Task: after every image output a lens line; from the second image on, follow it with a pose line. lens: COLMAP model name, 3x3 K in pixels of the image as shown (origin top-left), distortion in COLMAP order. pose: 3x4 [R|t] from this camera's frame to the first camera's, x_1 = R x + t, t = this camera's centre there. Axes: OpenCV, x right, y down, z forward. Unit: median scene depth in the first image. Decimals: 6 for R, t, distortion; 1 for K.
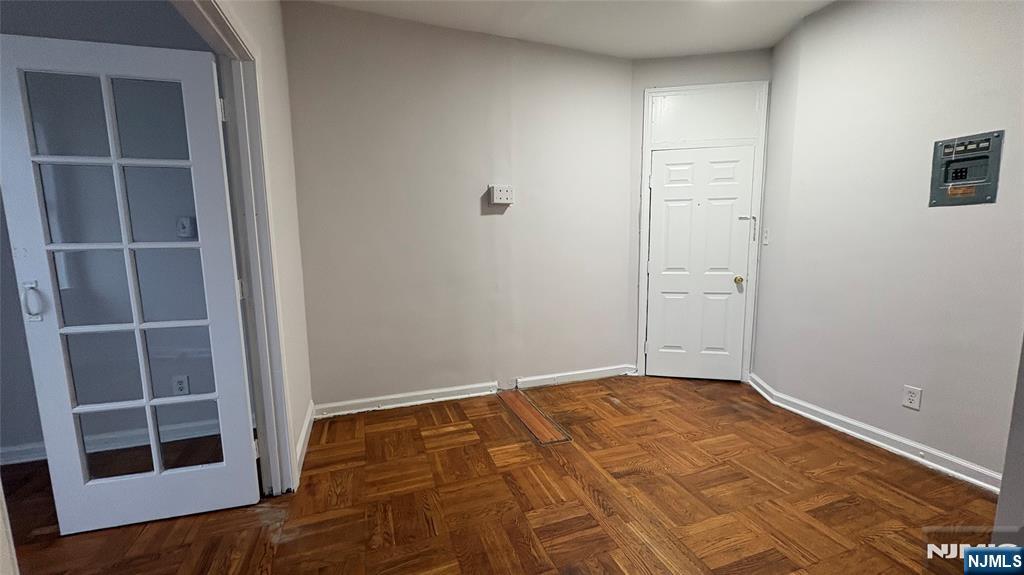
lens RADIAL K [[407.2, 0, 512.0], [0, 407.2, 287.5], [0, 0, 1]] dist [0.000485, 0.000293]
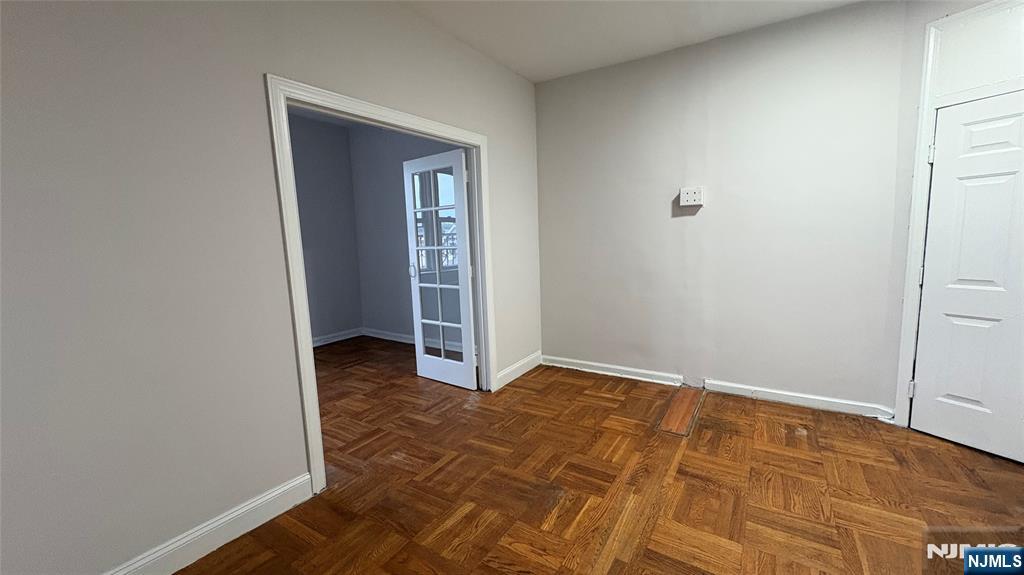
lens RADIAL K [[407.2, 0, 512.0], [0, 407.2, 287.5], [0, 0, 1]] dist [0.000485, 0.000293]
pose [[0.607750, 0.085039, -0.789562, 0.595755], [-0.072285, 0.996046, 0.051639, -0.020258], [0.790832, 0.025690, 0.611494, 0.011854]]
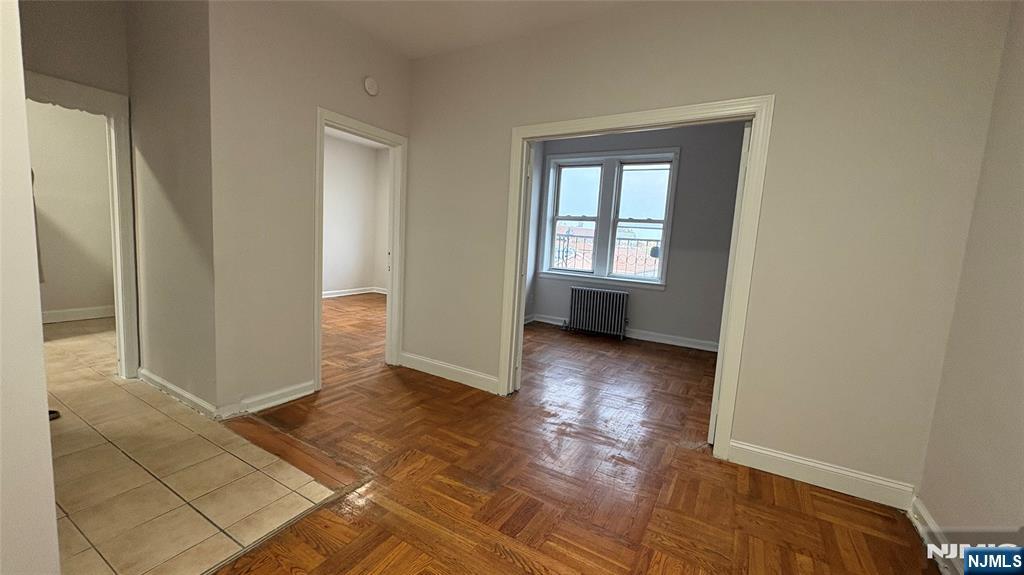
lens RADIAL K [[407.2, 0, 512.0], [0, 407.2, 287.5], [0, 0, 1]] dist [0.000485, 0.000293]
pose [[-0.776326, 0.035325, -0.629340, 0.501815], [-0.130407, 0.967826, 0.215189, -0.126756], [0.616694, 0.249127, -0.746742, 1.025014]]
